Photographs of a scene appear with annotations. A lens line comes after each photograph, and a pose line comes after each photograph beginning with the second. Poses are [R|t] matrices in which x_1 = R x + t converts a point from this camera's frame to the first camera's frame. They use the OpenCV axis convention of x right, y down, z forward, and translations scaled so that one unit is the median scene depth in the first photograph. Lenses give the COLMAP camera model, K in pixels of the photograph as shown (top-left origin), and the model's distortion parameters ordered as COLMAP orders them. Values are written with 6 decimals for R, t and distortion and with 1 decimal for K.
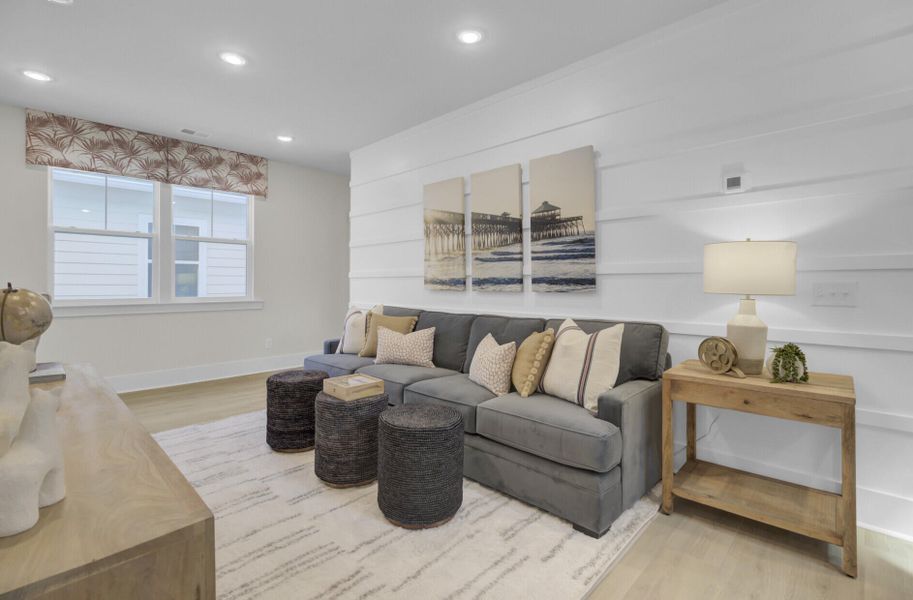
lens RADIAL K [[422.7, 0, 447.6], [0, 422.7, 283.1], [0, 0, 1]] dist [-0.009734, 0.001687]
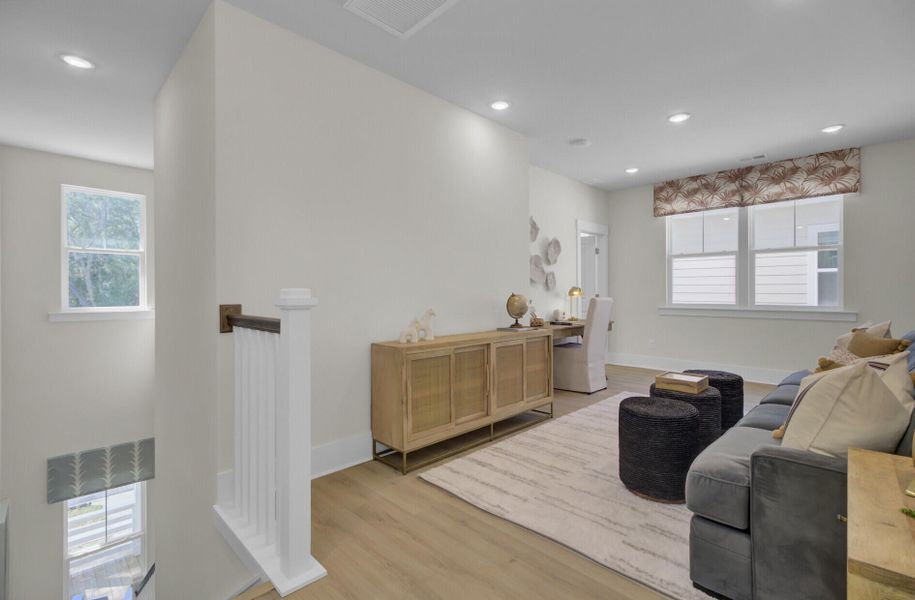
lens RADIAL K [[423.6, 0, 458.6], [0, 423.6, 294.2], [0, 0, 1]] dist [-0.009734, 0.001687]
pose [[-0.017342, 0.002495, -0.999847, 0.529120], [0.004661, 0.999986, 0.002415, 0.000357], [0.999839, -0.004619, -0.017353, 0.230118]]
